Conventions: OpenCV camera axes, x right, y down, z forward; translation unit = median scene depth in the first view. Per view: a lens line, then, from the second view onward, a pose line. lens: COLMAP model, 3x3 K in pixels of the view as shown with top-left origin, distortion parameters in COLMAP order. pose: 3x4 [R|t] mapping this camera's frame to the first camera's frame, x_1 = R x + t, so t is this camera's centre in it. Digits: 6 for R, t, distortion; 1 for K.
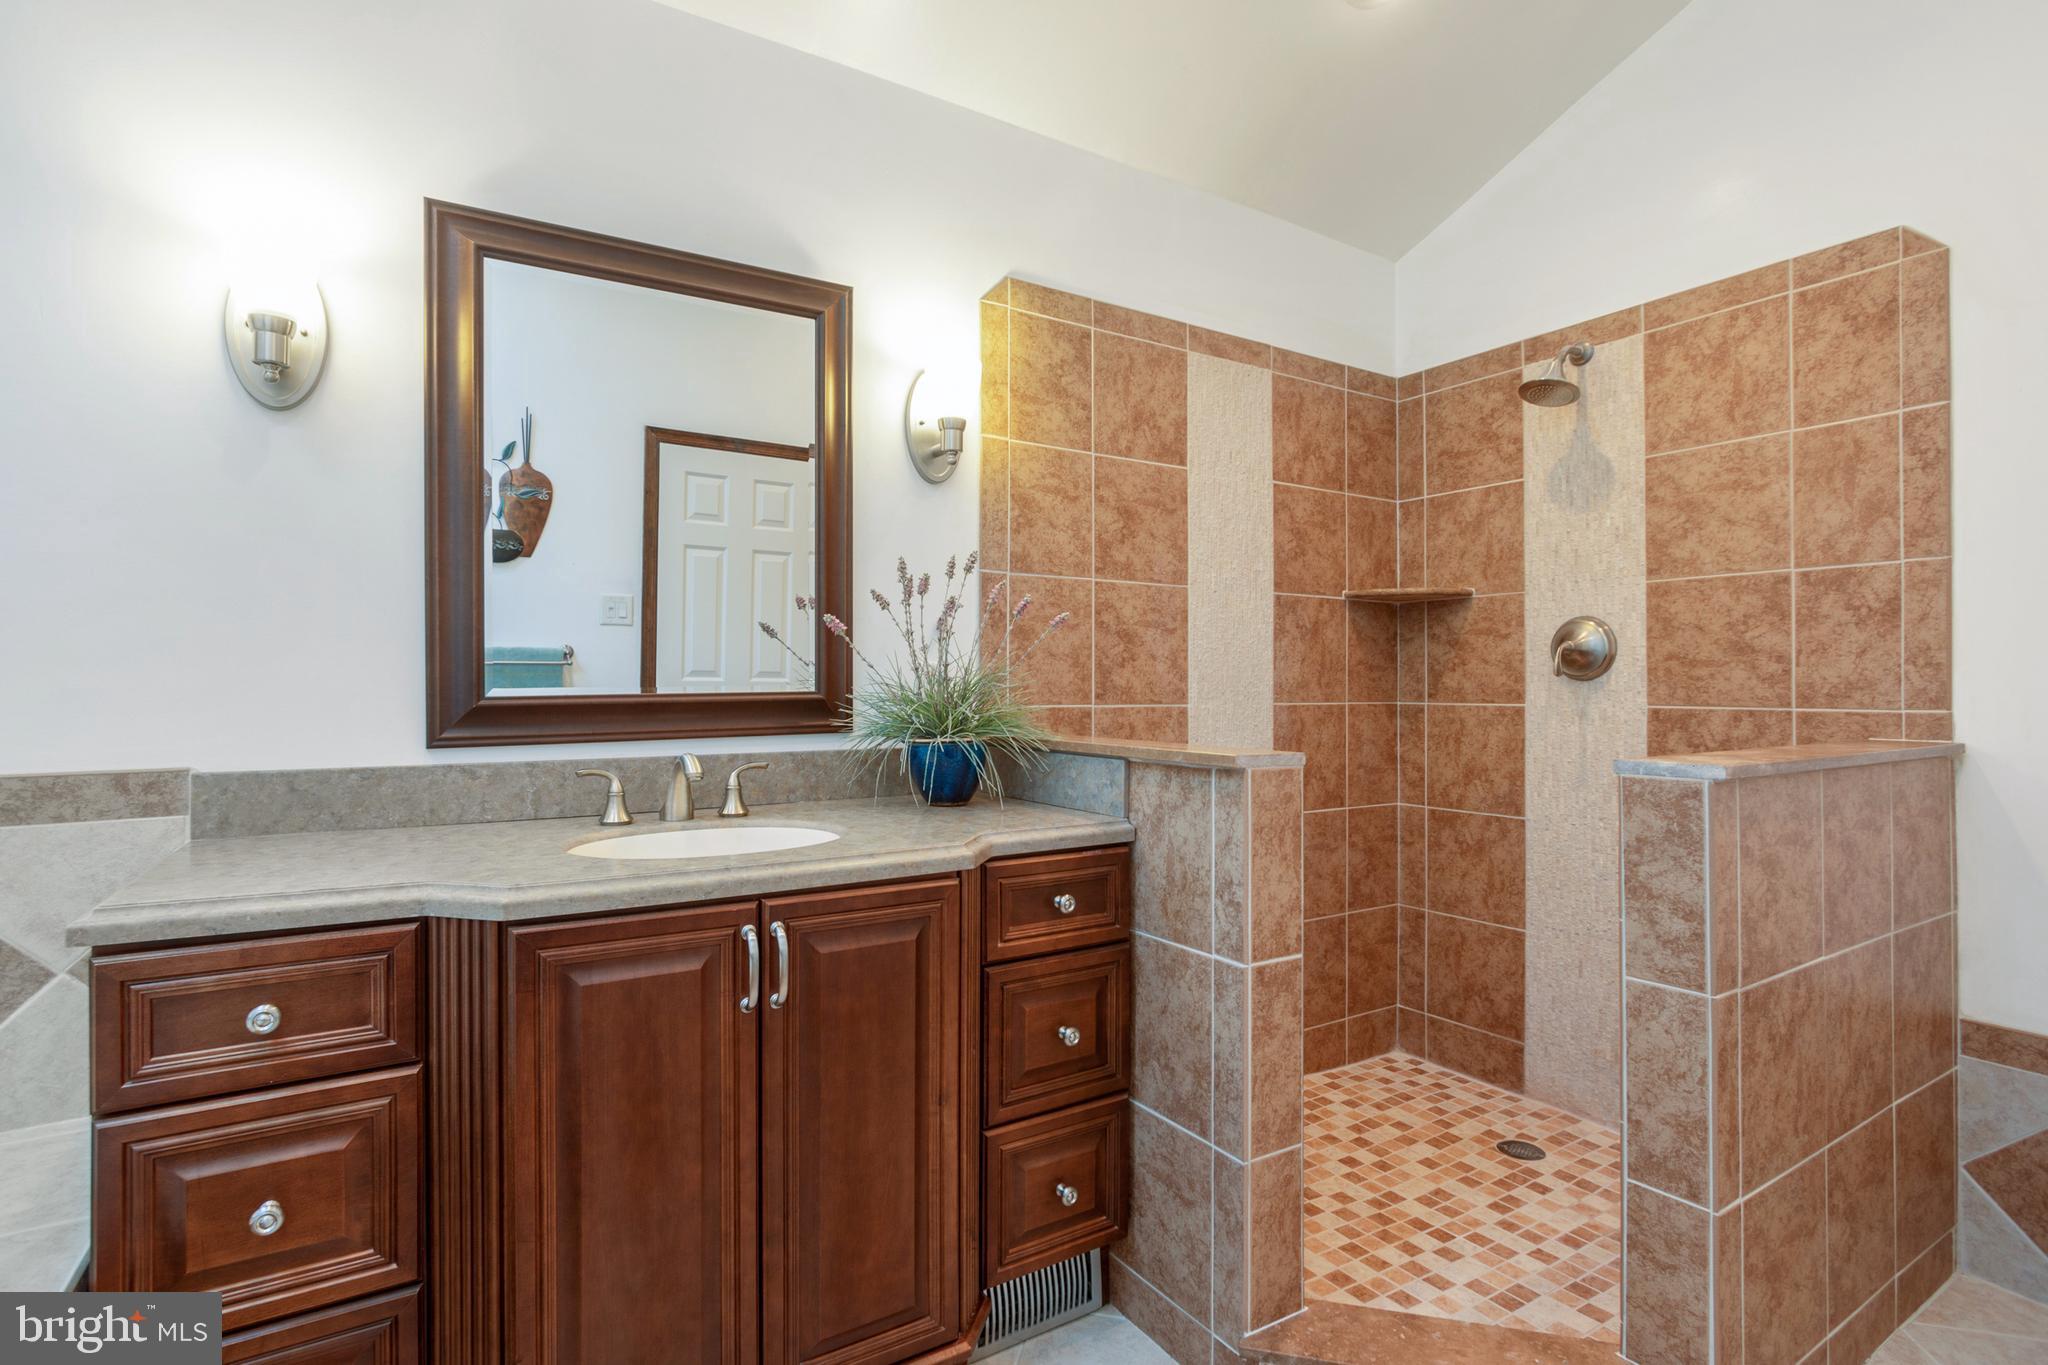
lens RADIAL K [[991.7, 0, 1020.8], [0, 991.7, 681.9], [0, 0, 1]] dist [-0.011125, 0.001494]
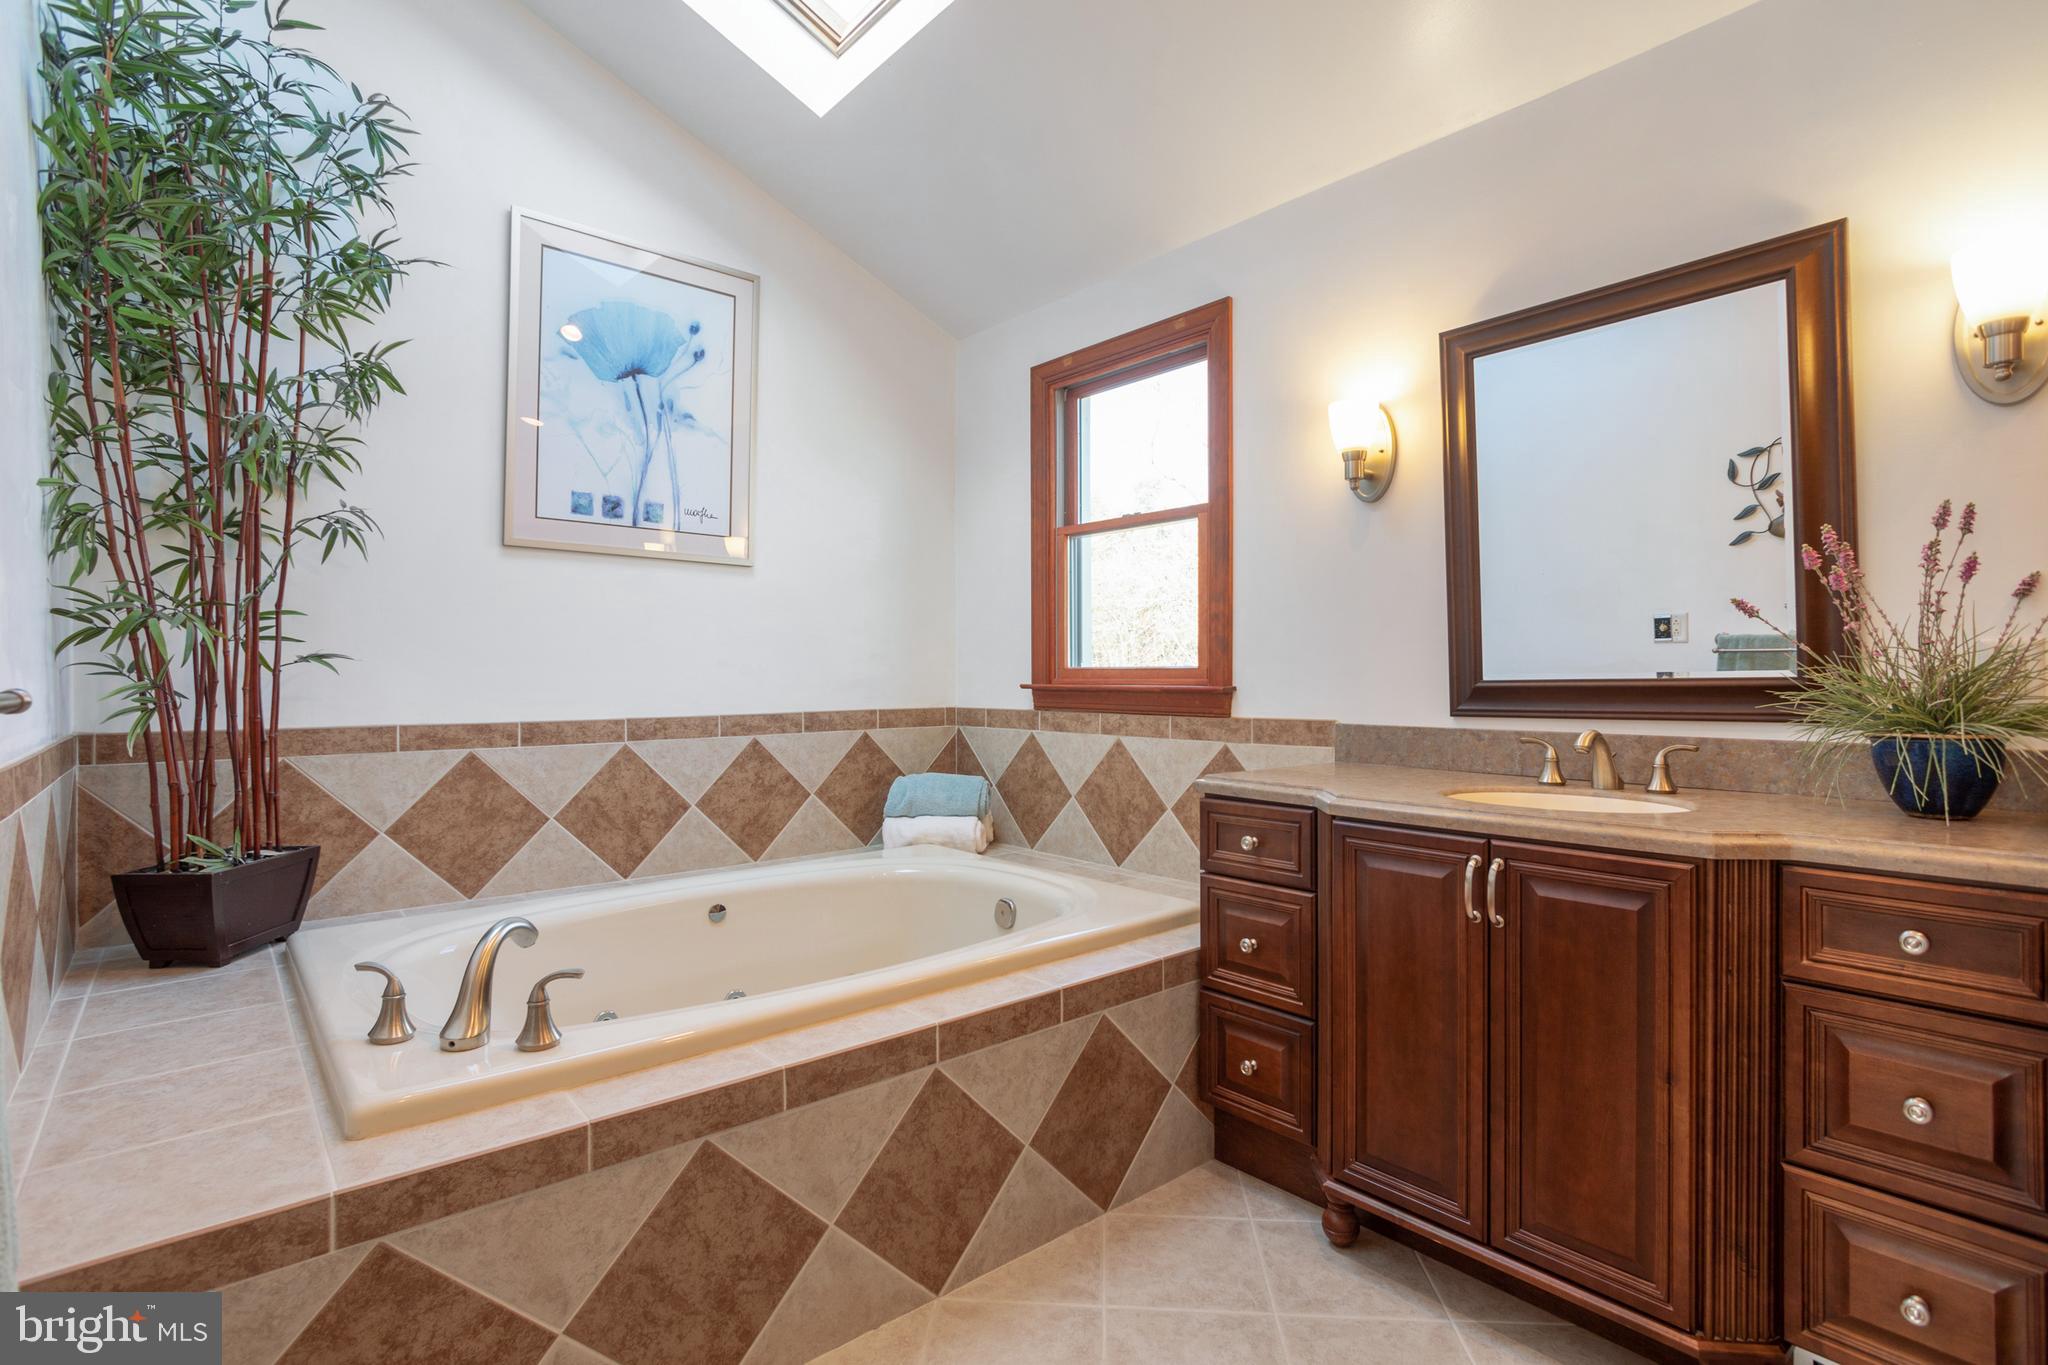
lens RADIAL K [[991.7, 0, 1020.7], [0, 991.7, 677.6], [0, 0, 1]] dist [-0.011125, 0.001494]
pose [[0.147545, 0.000052, -0.989055, 0.786533], [0.002680, 0.999996, 0.000452, 0.010415], [0.989052, -0.002717, 0.147544, 0.191601]]
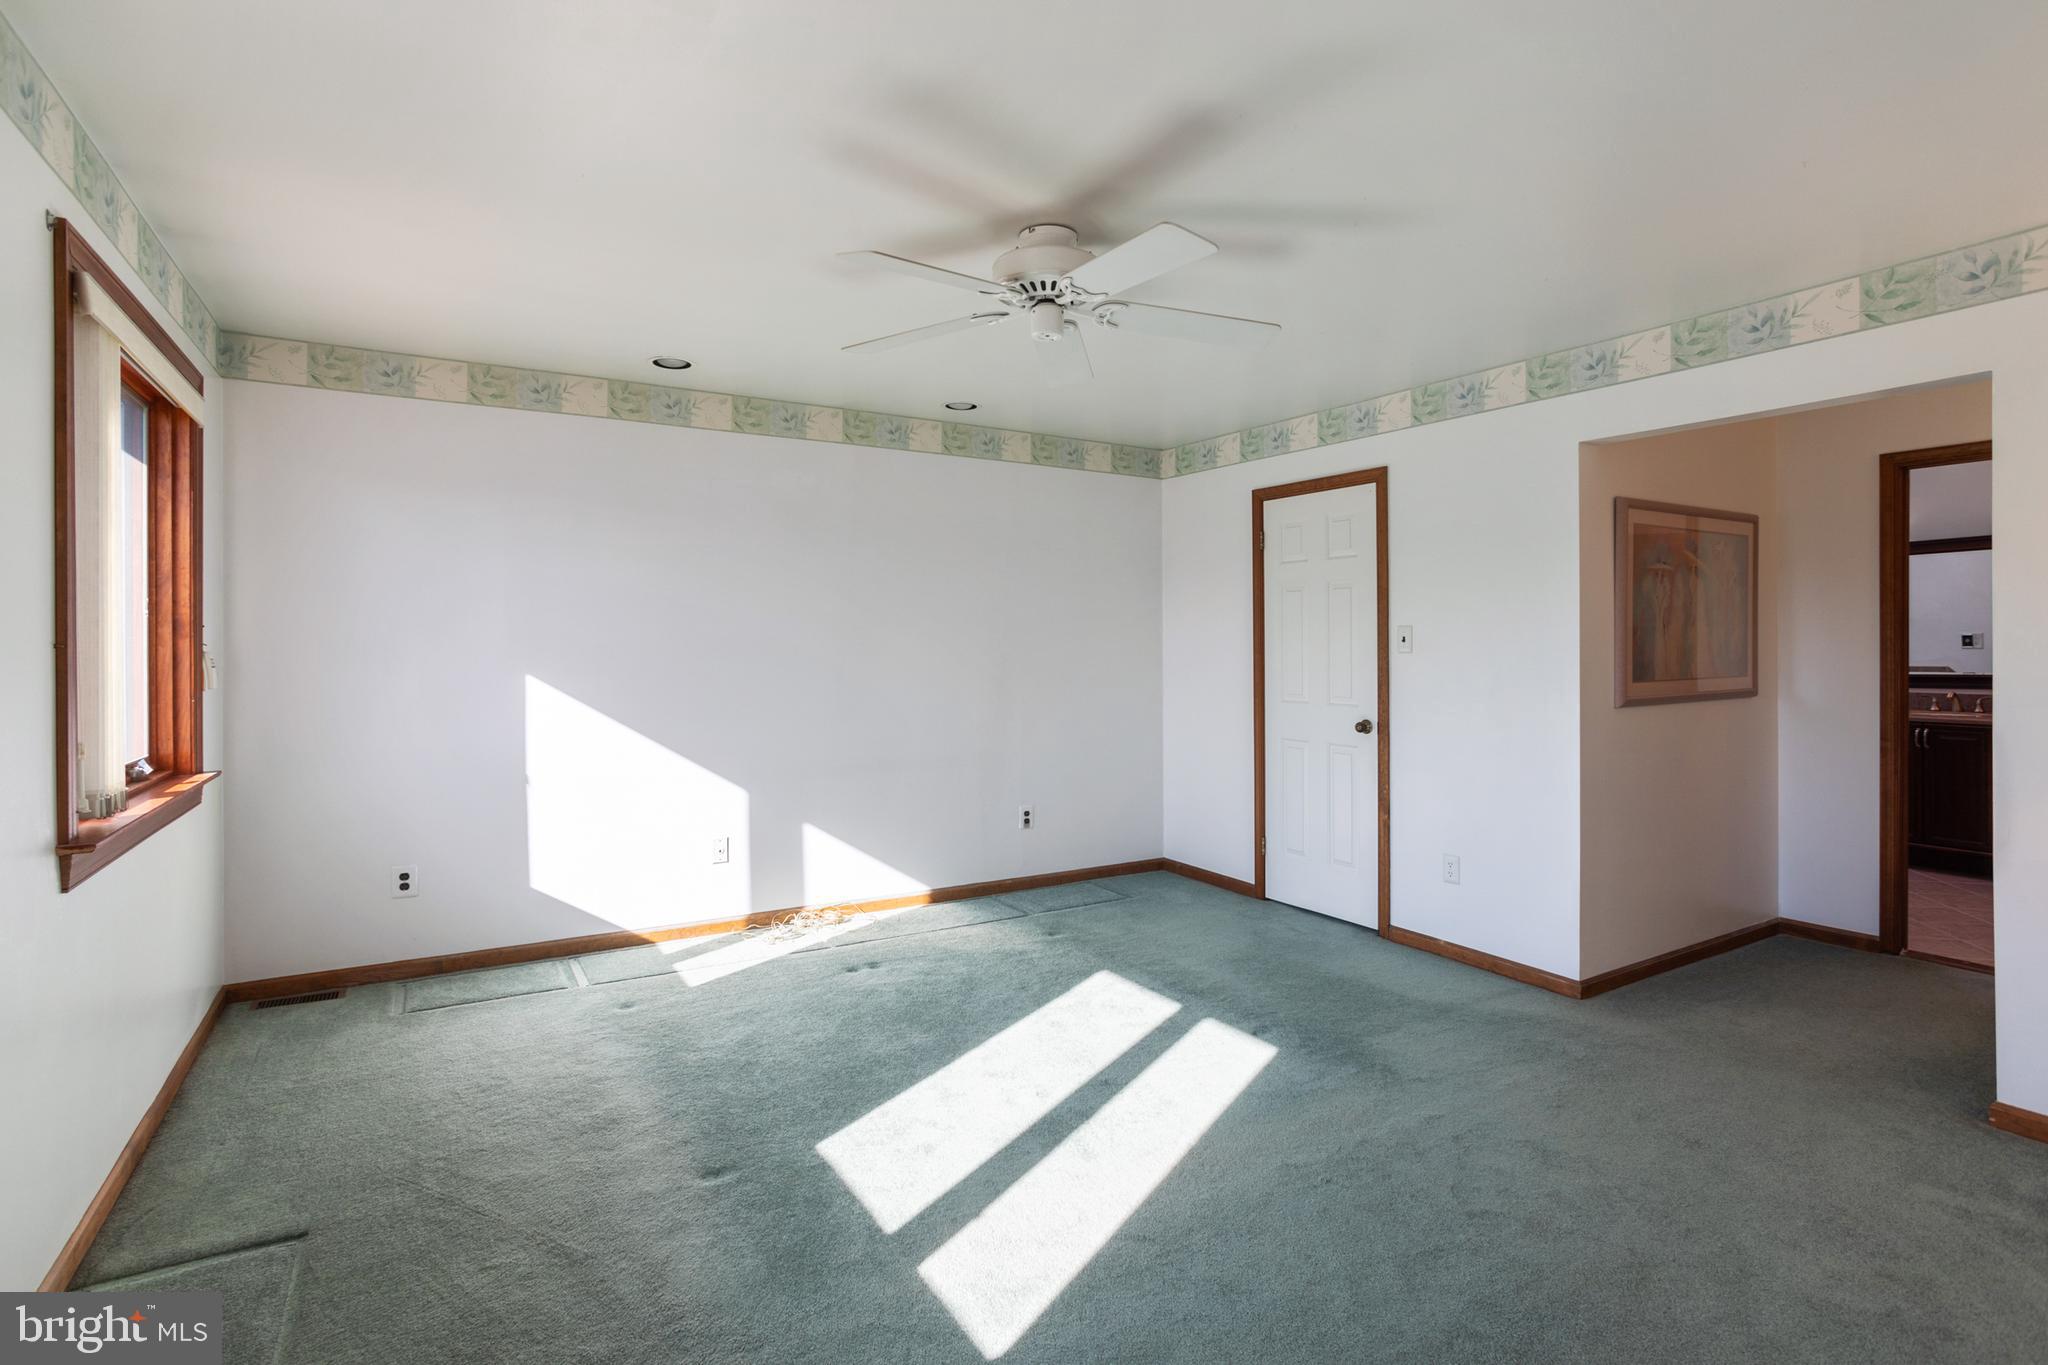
lens RADIAL K [[991.7, 0, 1022.8], [0, 991.7, 667.4], [0, 0, 1]] dist [-0.011125, 0.001494]
pose [[-0.023798, 0.014203, -0.999616, 3.622466], [0.004990, 0.999888, 0.014088, -0.090830], [0.999704, -0.004653, -0.023867, -2.490624]]
